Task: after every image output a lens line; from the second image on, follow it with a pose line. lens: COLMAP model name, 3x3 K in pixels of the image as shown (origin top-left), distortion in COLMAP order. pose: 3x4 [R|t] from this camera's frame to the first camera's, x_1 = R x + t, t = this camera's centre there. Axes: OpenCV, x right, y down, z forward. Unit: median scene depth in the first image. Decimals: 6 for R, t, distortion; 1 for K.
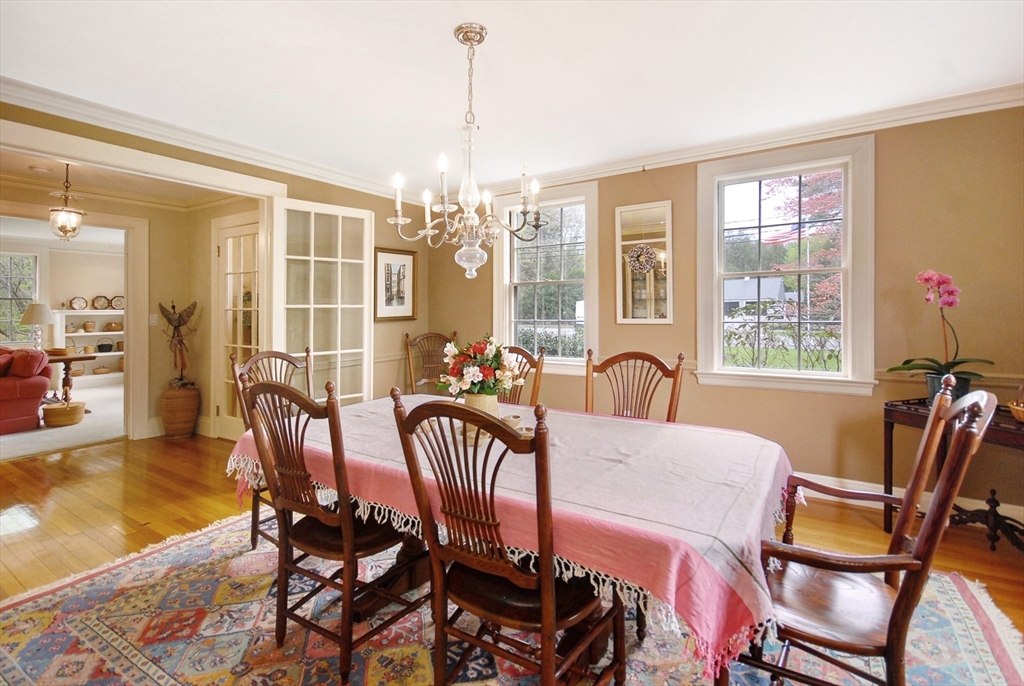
lens RADIAL K [[487.6, 0, 519.3], [0, 487.6, 306.6], [0, 0, 1]] dist [-0.000121, -0.000194]
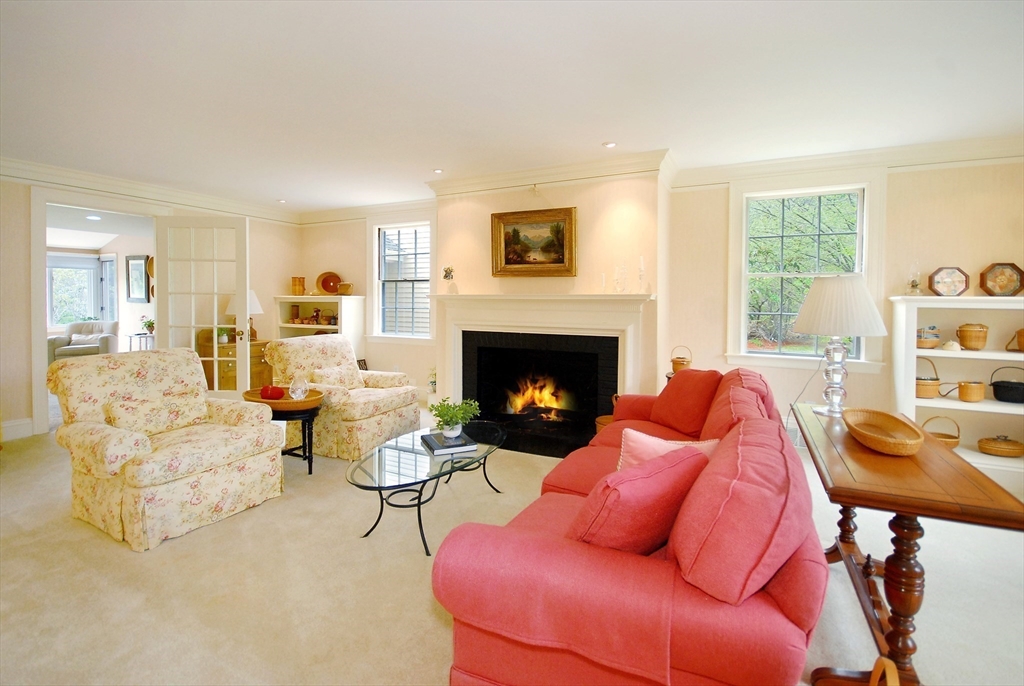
lens RADIAL K [[487.6, 0, 508.9], [0, 487.6, 308.4], [0, 0, 1]] dist [-0.000121, -0.000194]
pose [[0.096520, 0.024028, -0.995041, -0.509991], [0.003401, 0.999695, 0.024470, 0.005656], [0.995325, -0.005746, 0.096409, 0.569240]]
